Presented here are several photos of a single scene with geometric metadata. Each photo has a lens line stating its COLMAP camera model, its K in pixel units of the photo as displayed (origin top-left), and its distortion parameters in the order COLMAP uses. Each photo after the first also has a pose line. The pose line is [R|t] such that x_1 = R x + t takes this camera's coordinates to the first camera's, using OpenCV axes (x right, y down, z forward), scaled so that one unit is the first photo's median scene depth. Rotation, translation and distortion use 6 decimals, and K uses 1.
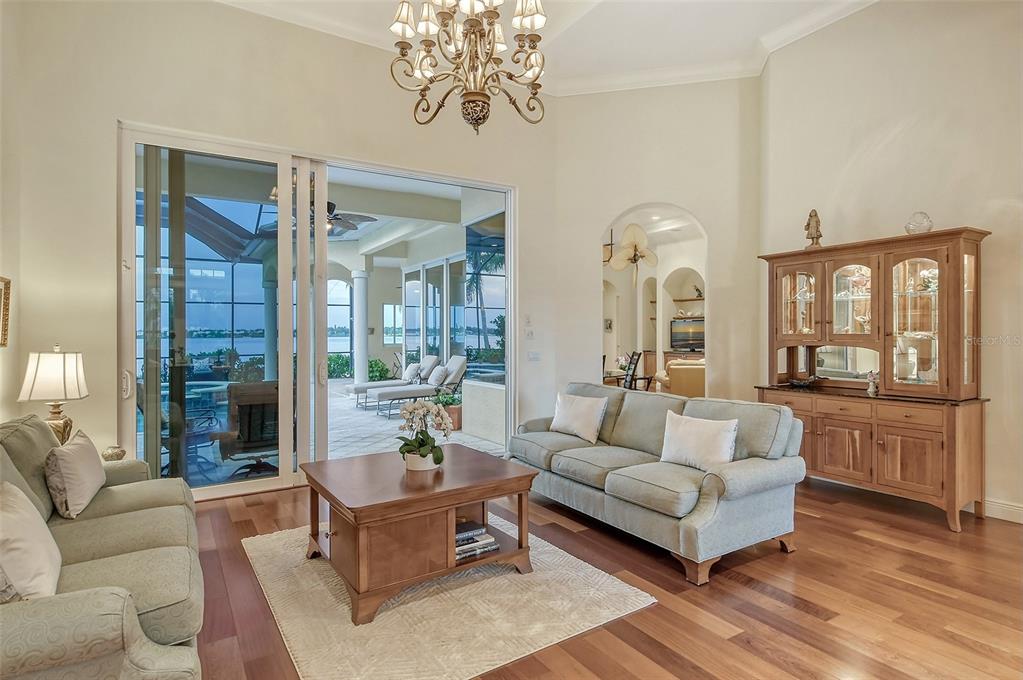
lens RADIAL K [[542.2, 0, 511.5], [0, 542.2, 340.0], [0, 0, 1]] dist [0.003580, 0.000060]
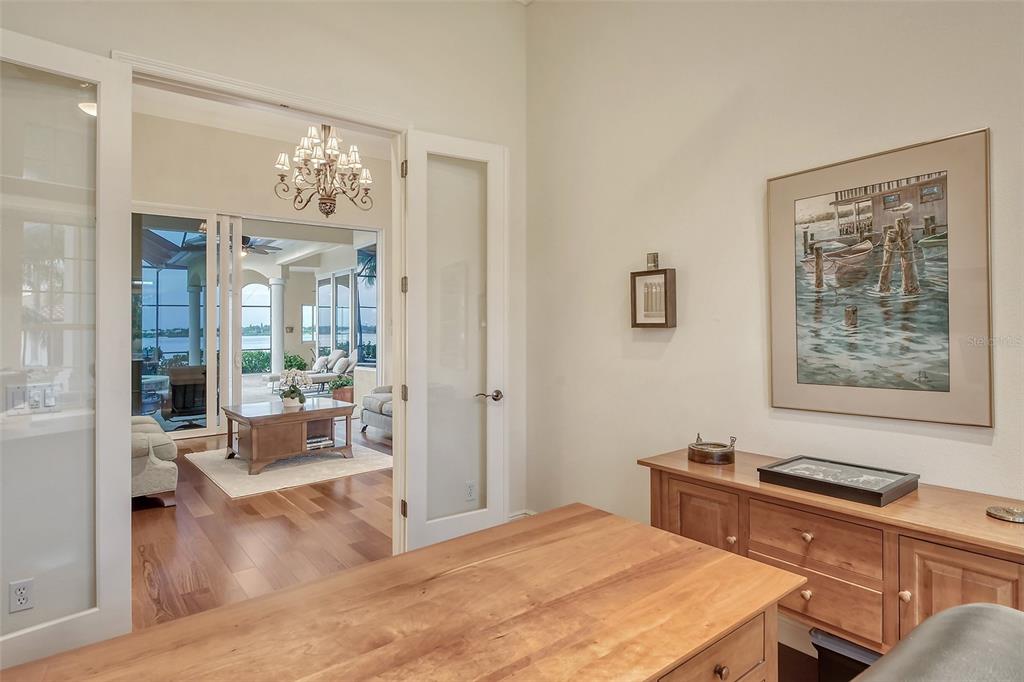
lens RADIAL K [[530.0, 0, 514.9], [0, 530.0, 321.6], [0, 0, 1]] dist [0.000847, -0.000095]
pose [[0.991296, -0.007622, 0.131431, 0.199301], [0.011284, 0.999568, -0.027143, 0.005667], [-0.131167, 0.028390, 0.990954, -0.506401]]
